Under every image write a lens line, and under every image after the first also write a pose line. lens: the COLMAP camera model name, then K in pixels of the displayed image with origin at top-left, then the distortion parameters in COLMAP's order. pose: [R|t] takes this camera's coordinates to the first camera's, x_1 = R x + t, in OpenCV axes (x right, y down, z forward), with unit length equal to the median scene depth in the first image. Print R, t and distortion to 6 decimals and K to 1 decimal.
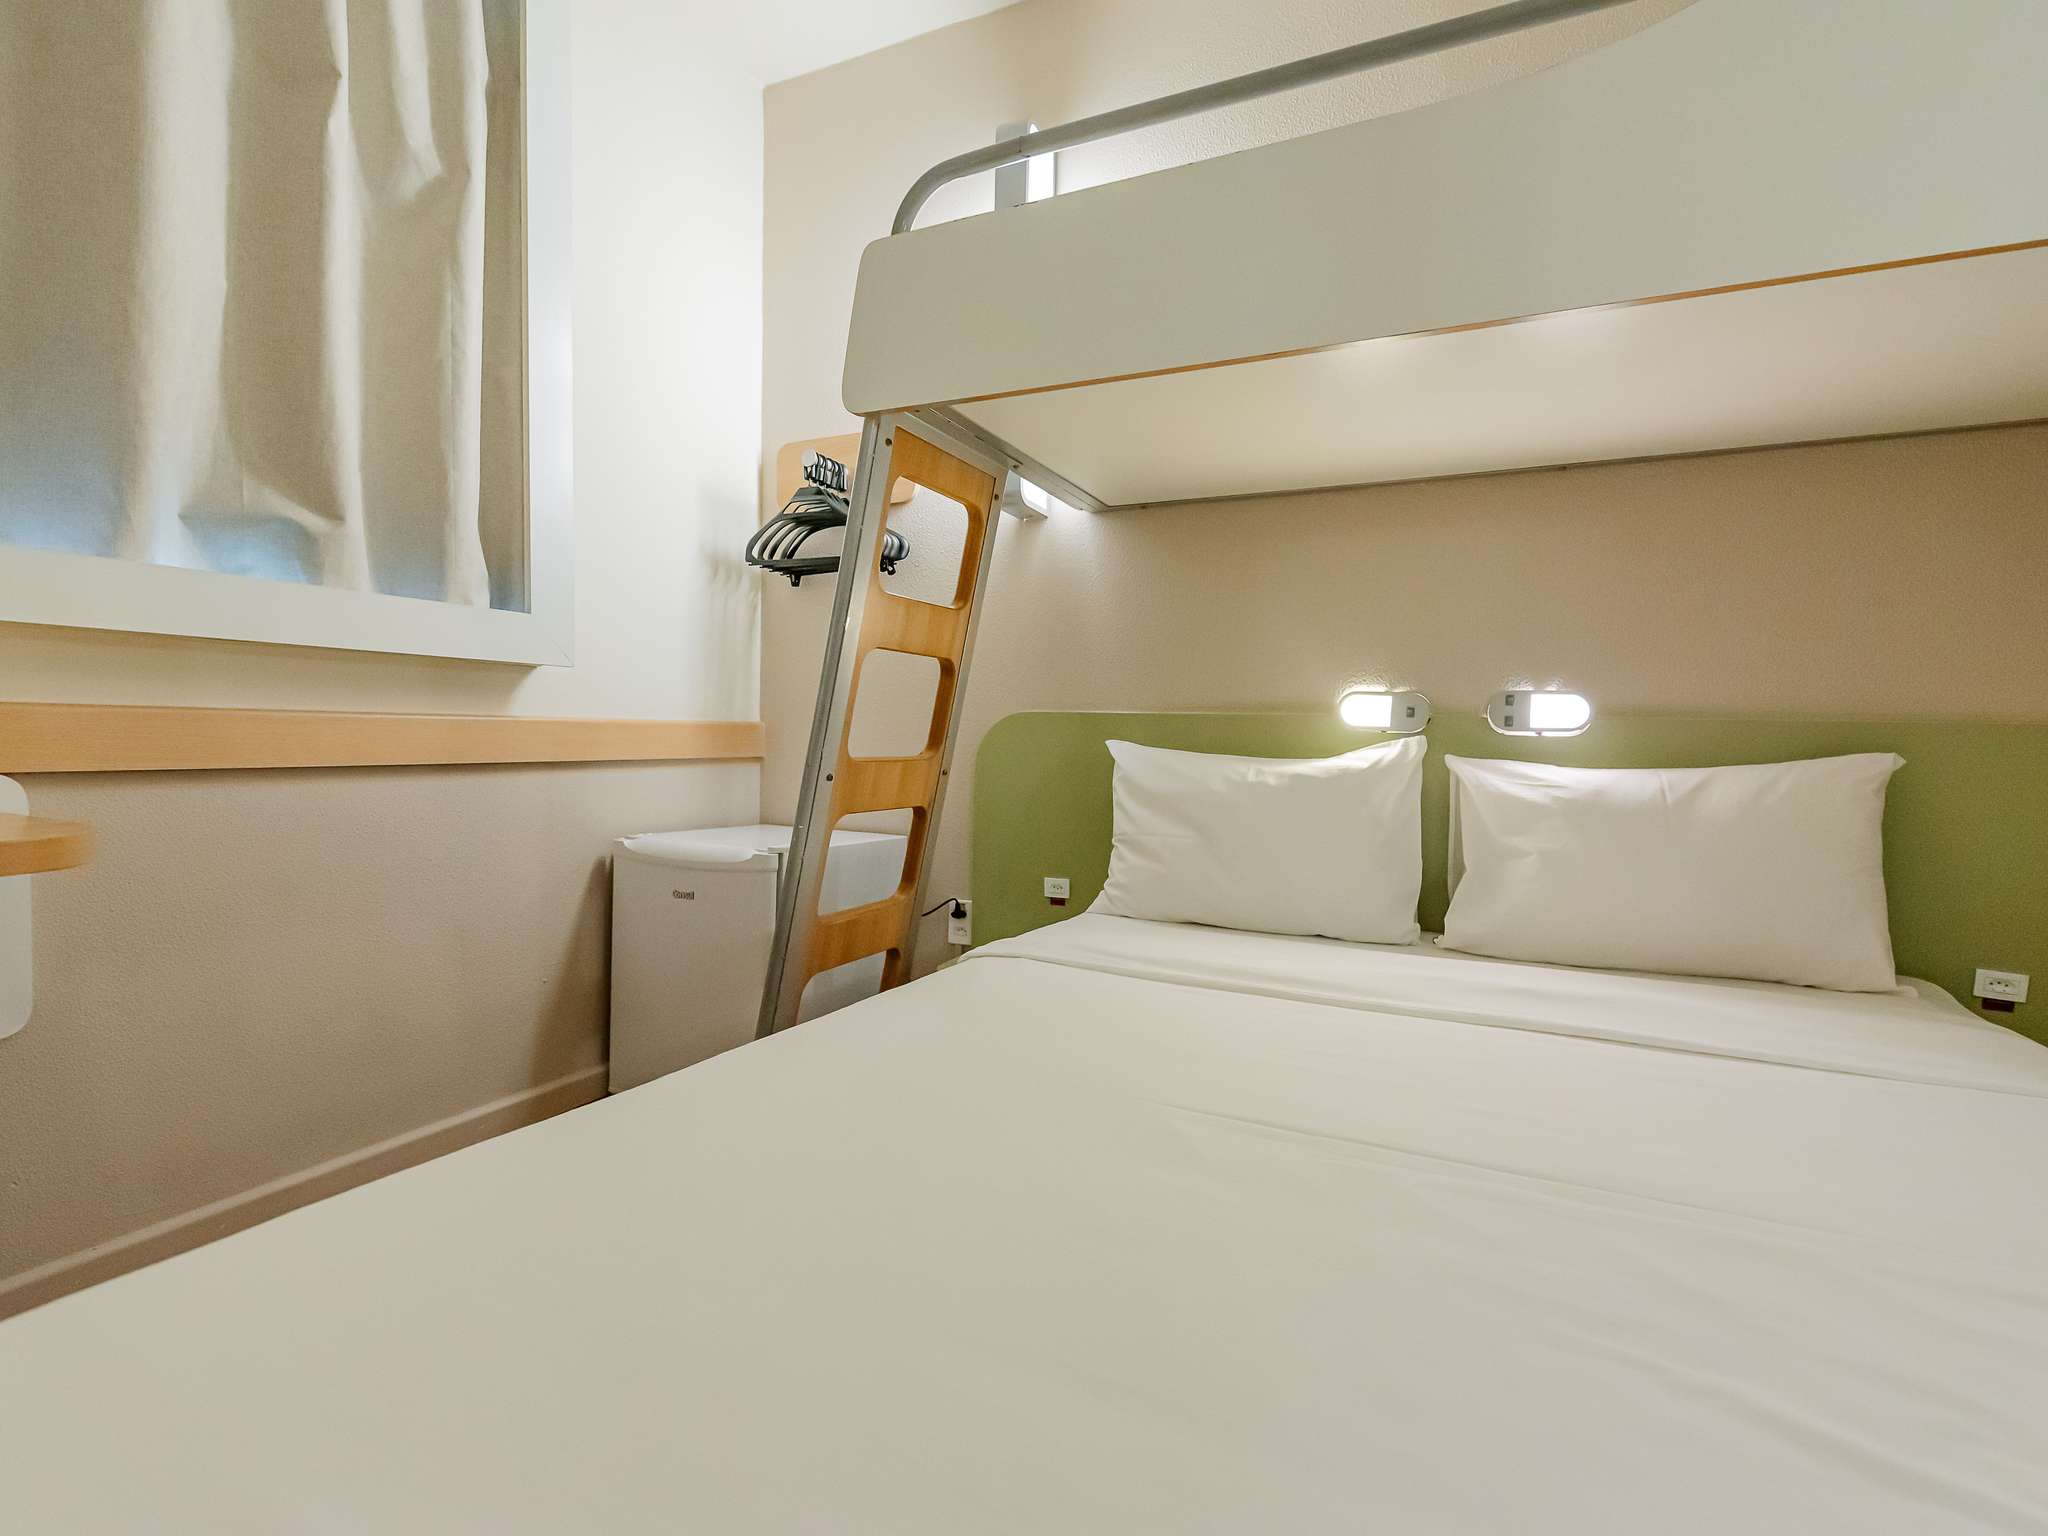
lens RADIAL K [[956.2, 0, 1047.5], [0, 956.2, 764.0], [0, 0, 1]] dist [0.000726, -0.000164]
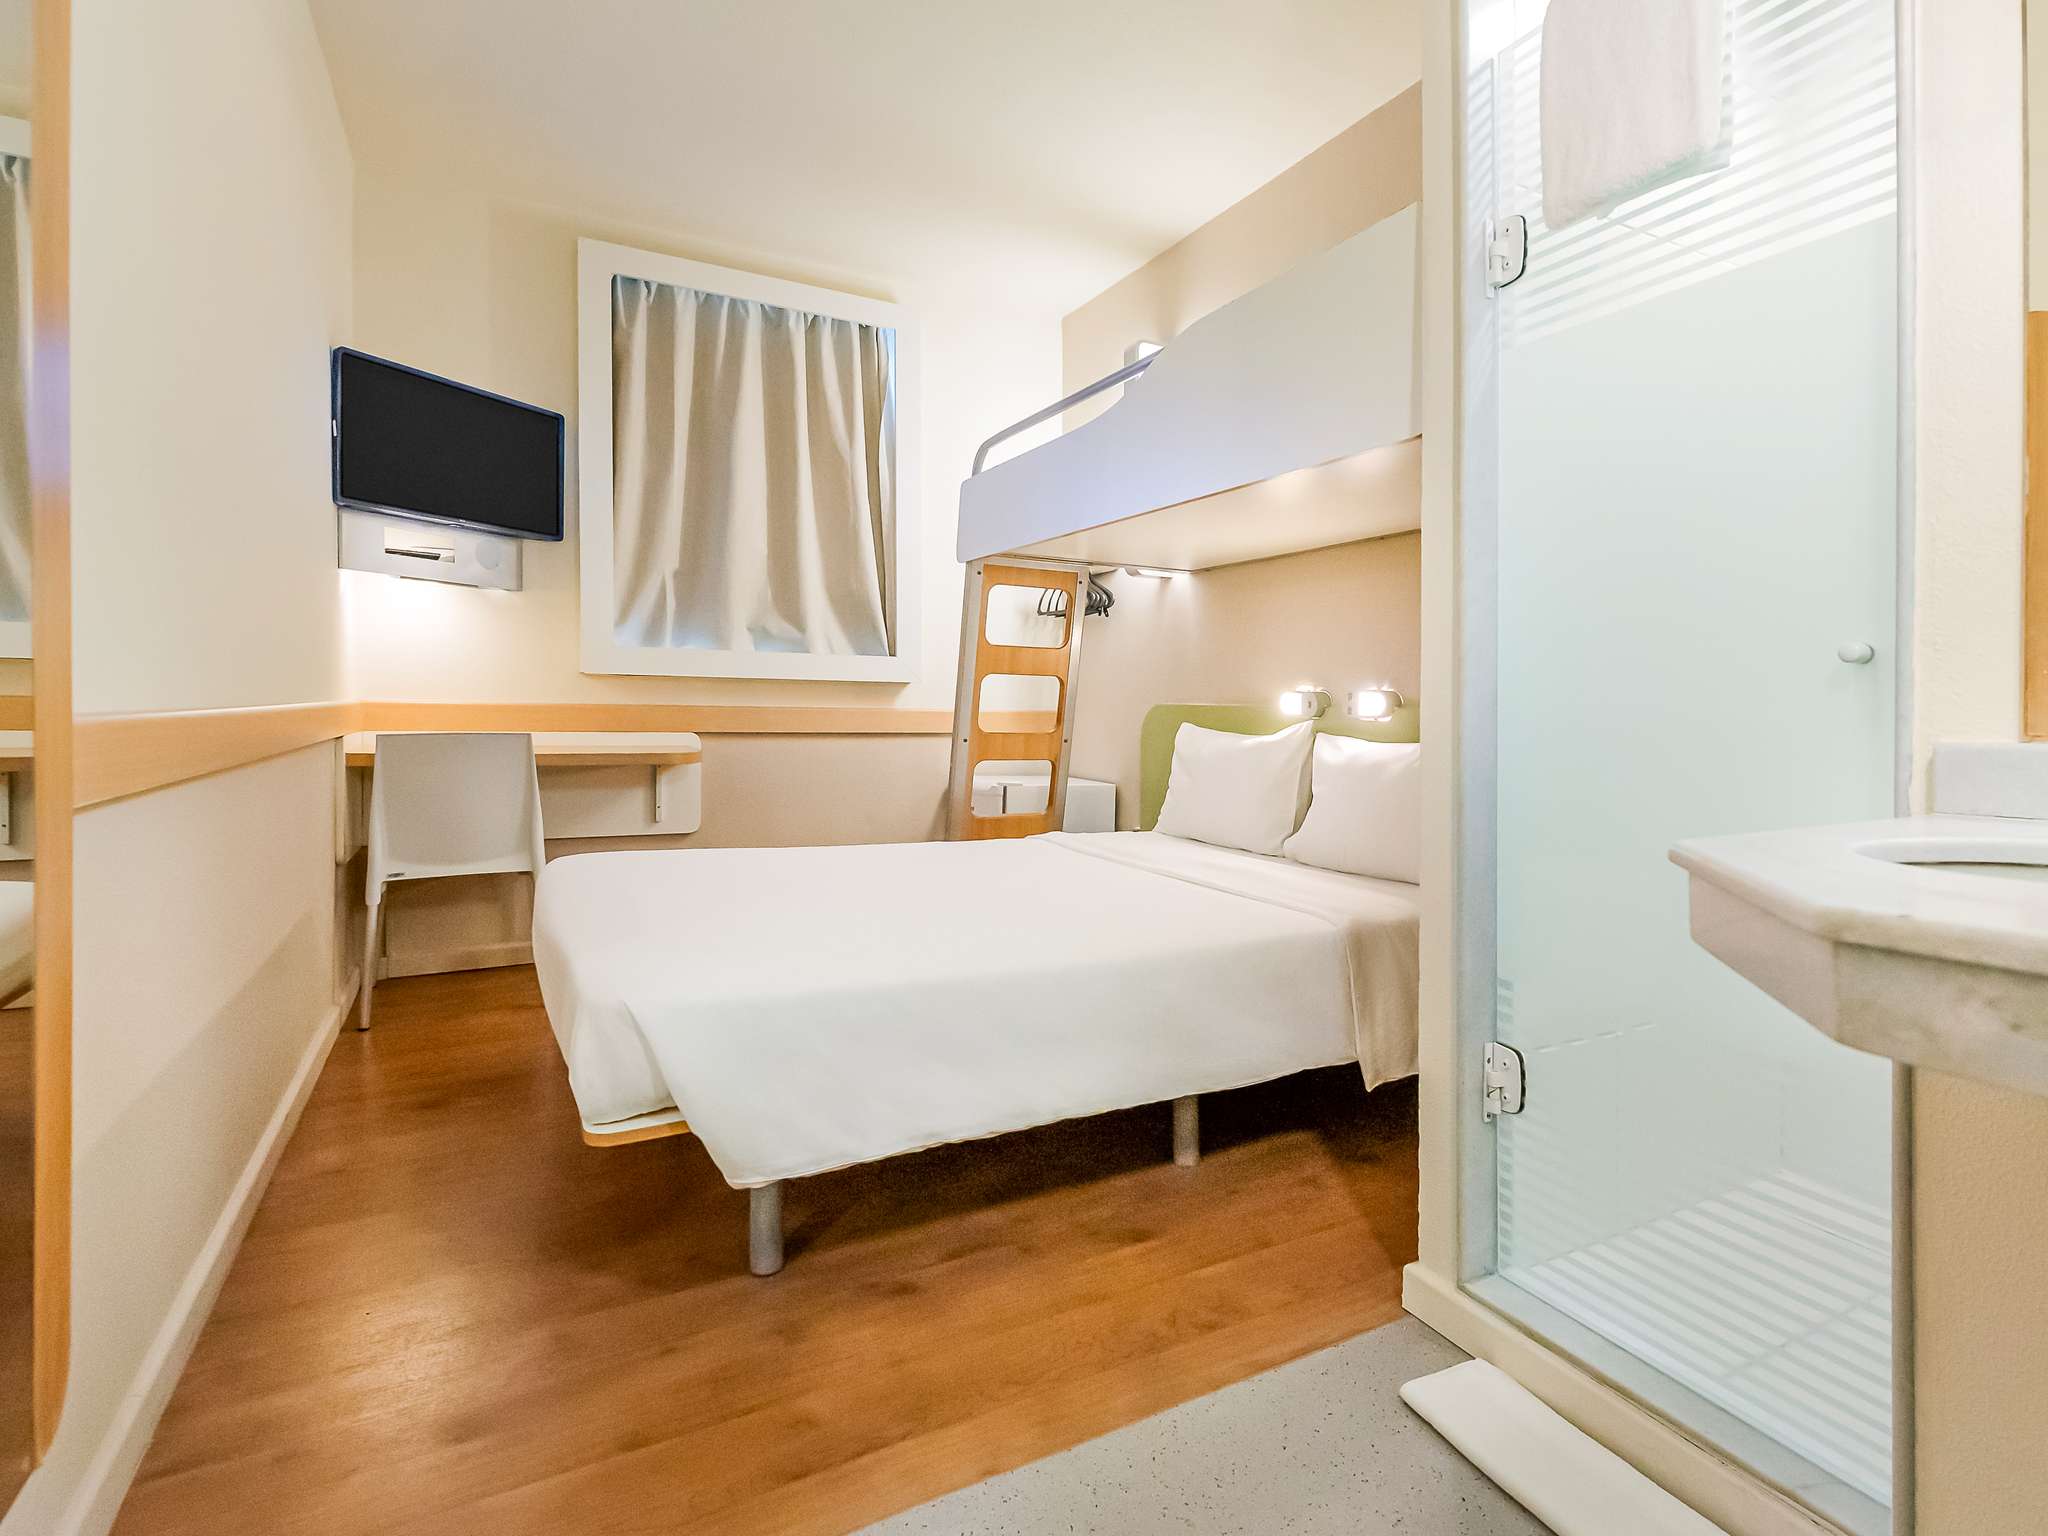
lens RADIAL K [[981.2, 0, 1029.9], [0, 981.2, 734.8], [0, 0, 1]] dist [0.001386, 0.000124]
pose [[0.797630, 0.011491, -0.603038, 0.934288], [-0.019896, 0.999776, -0.007264, 0.012234], [0.602819, 0.017792, 0.797679, -0.460206]]
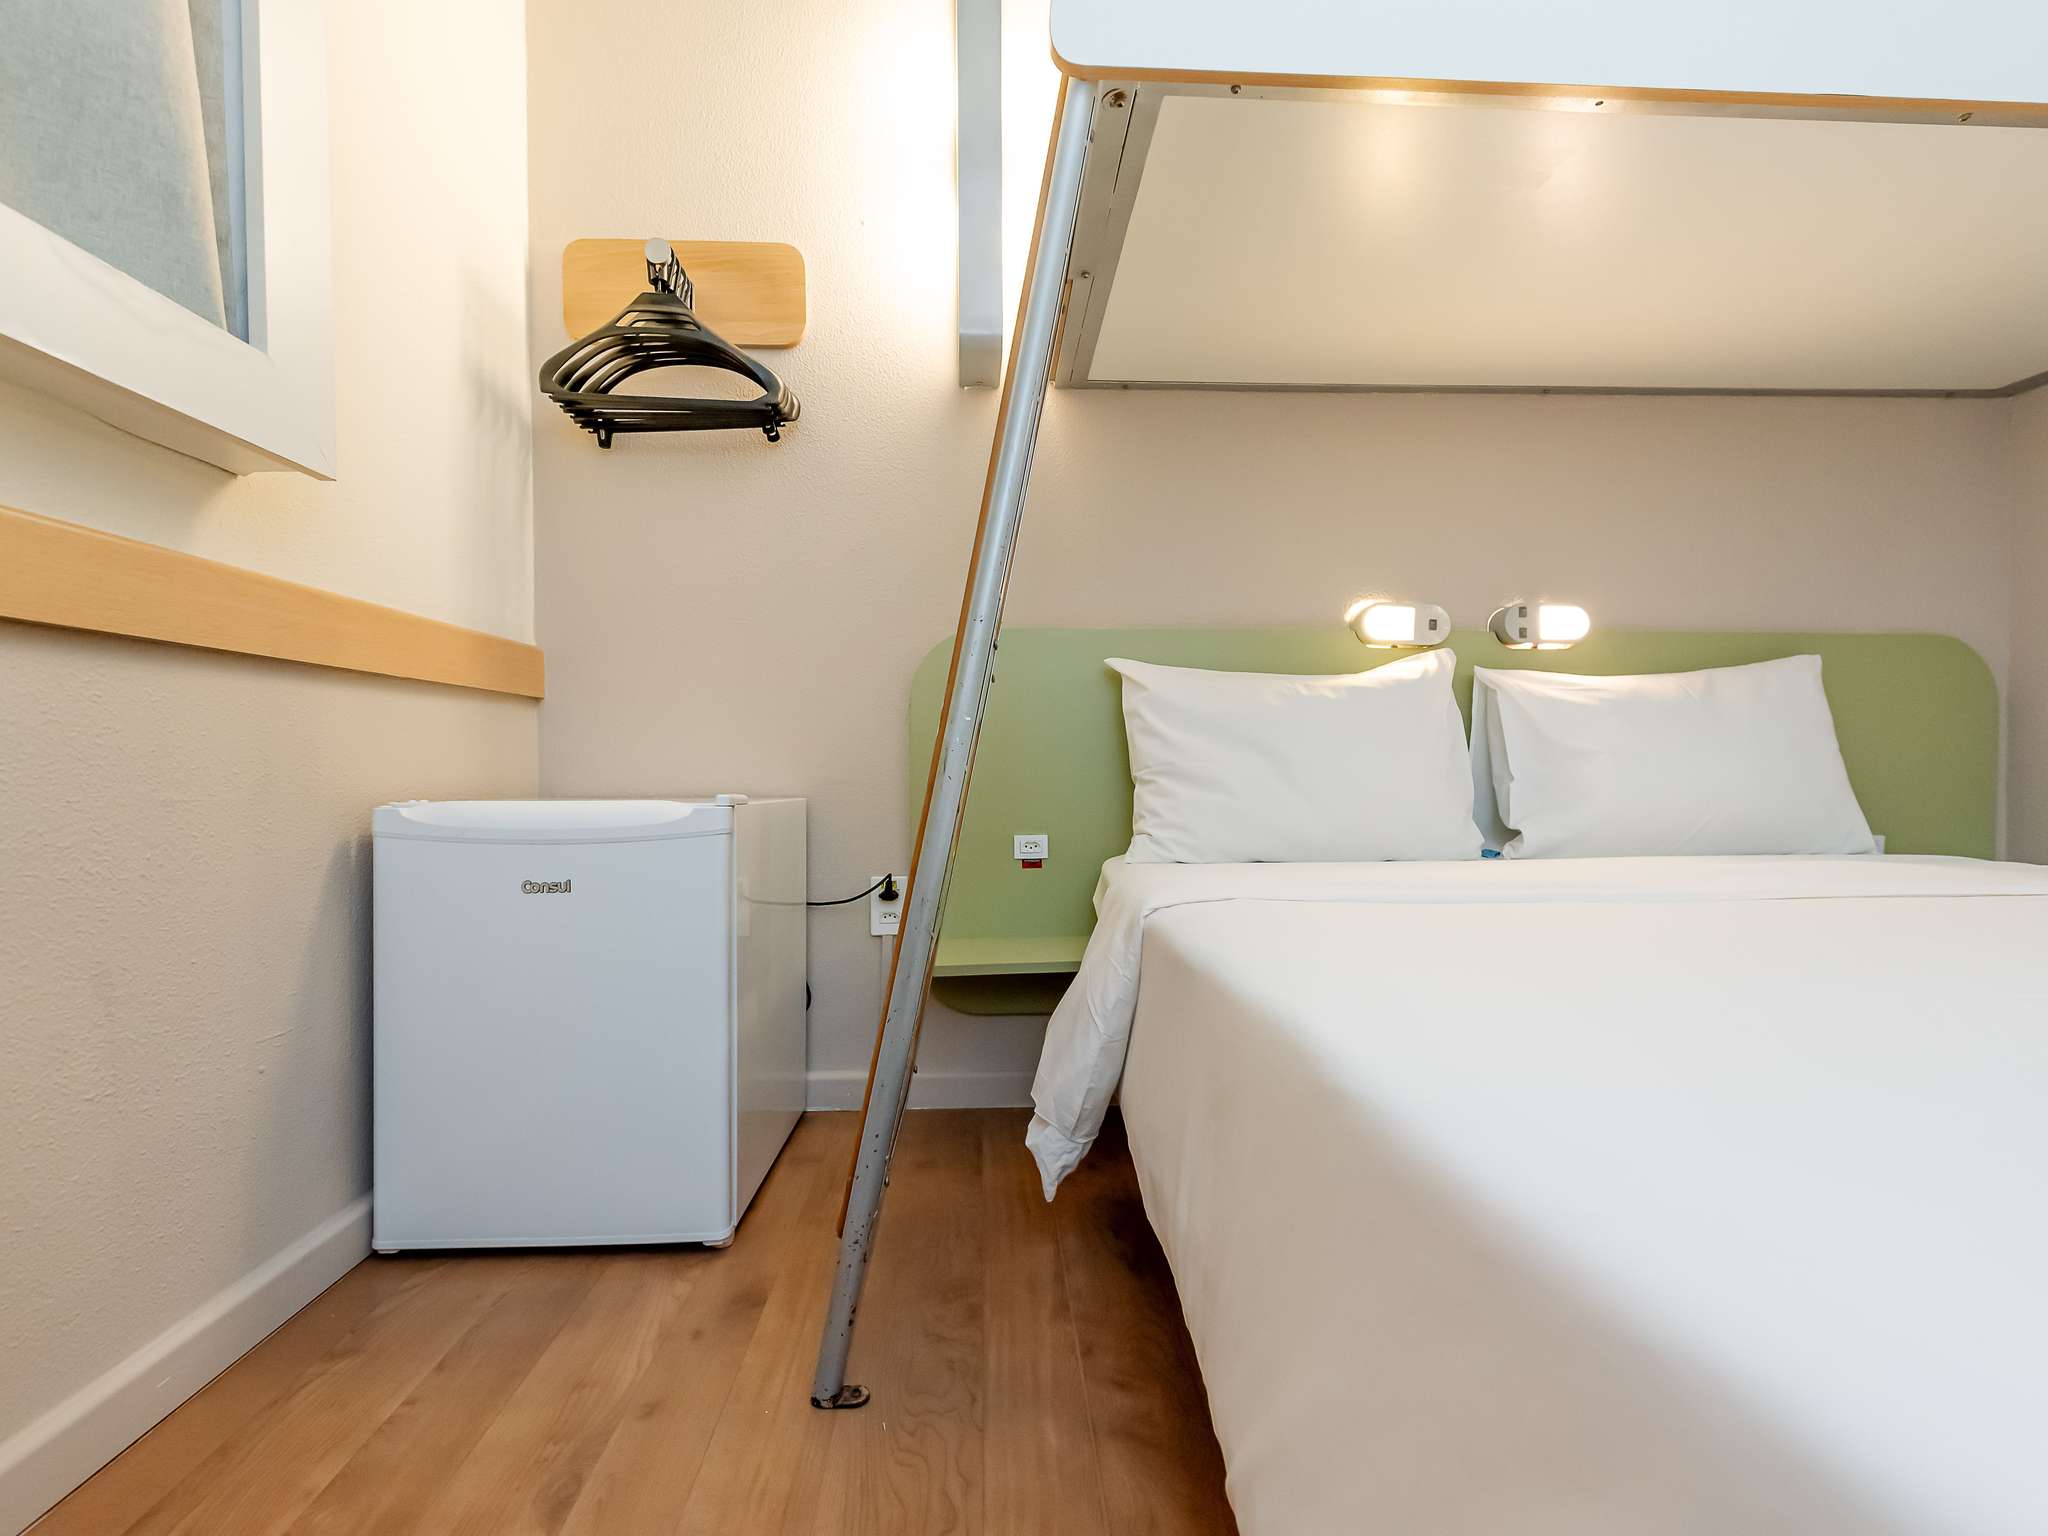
lens RADIAL K [[908.7, 0, 1024.0], [0, 908.7, 768.0], [0, 0, 1]] dist [0.000291, 0.000068]
pose [[0.885701, -0.025300, 0.463566, -0.409891], [0.037640, 0.999140, -0.017385, 0.089675], [-0.462727, 0.032847, 0.885892, 0.377167]]
